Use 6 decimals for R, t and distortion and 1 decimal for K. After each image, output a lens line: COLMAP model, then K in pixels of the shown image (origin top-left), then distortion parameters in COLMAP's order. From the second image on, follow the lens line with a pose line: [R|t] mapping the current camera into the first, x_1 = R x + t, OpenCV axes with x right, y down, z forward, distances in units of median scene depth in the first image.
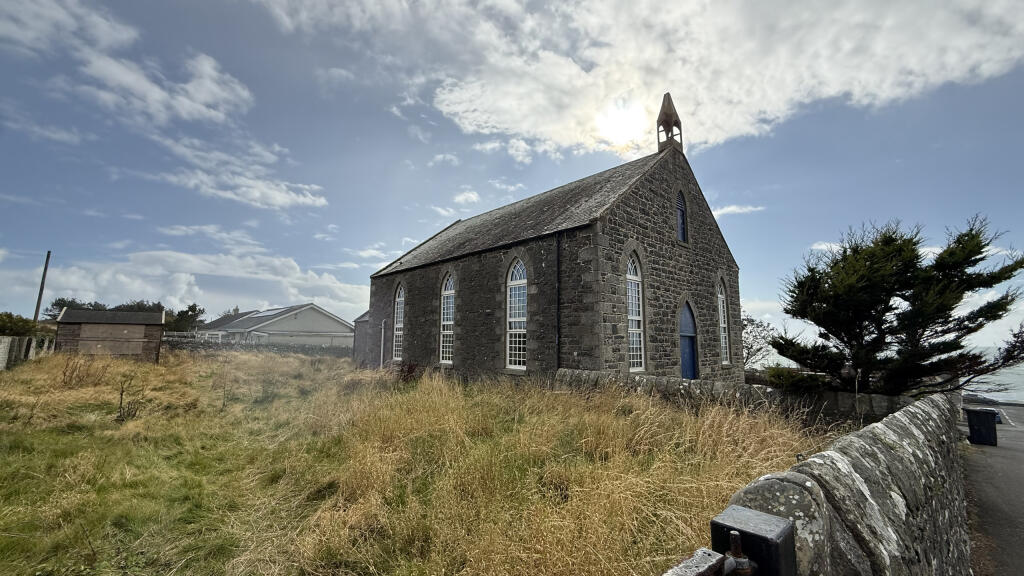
lens RADIAL K [[404.4, 0, 506.9], [0, 404.4, 286.7], [0, 0, 1]] dist [0.025372, 0.000331]
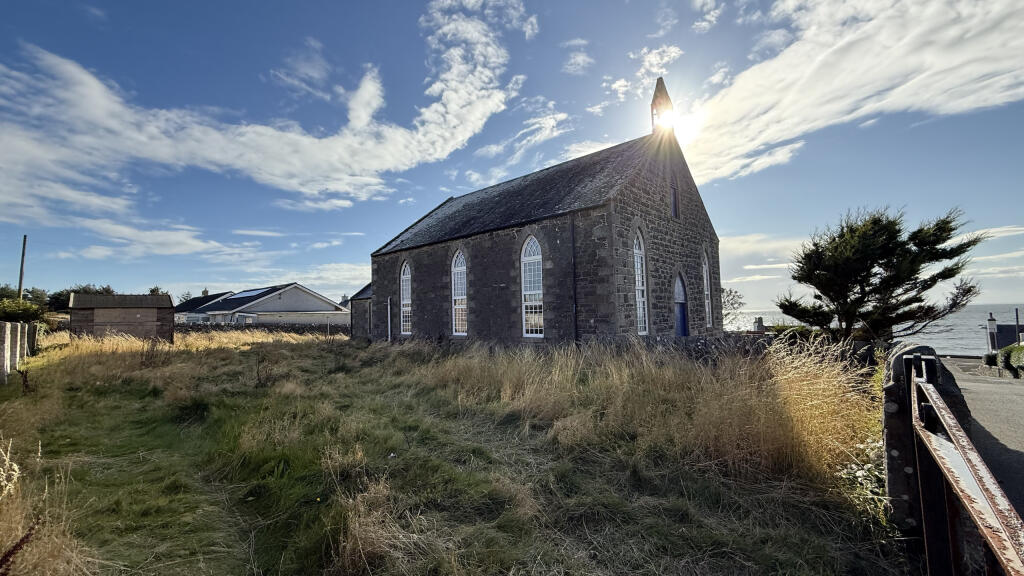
lens RADIAL K [[403.2, 0, 509.0], [0, 403.2, 286.5], [0, 0, 1]] dist [0.015672, -0.000406]
pose [[0.996462, -0.027440, 0.079435, -0.128822], [0.022363, 0.997692, 0.064118, -0.005951], [-0.081011, -0.062115, 0.994776, -0.076741]]
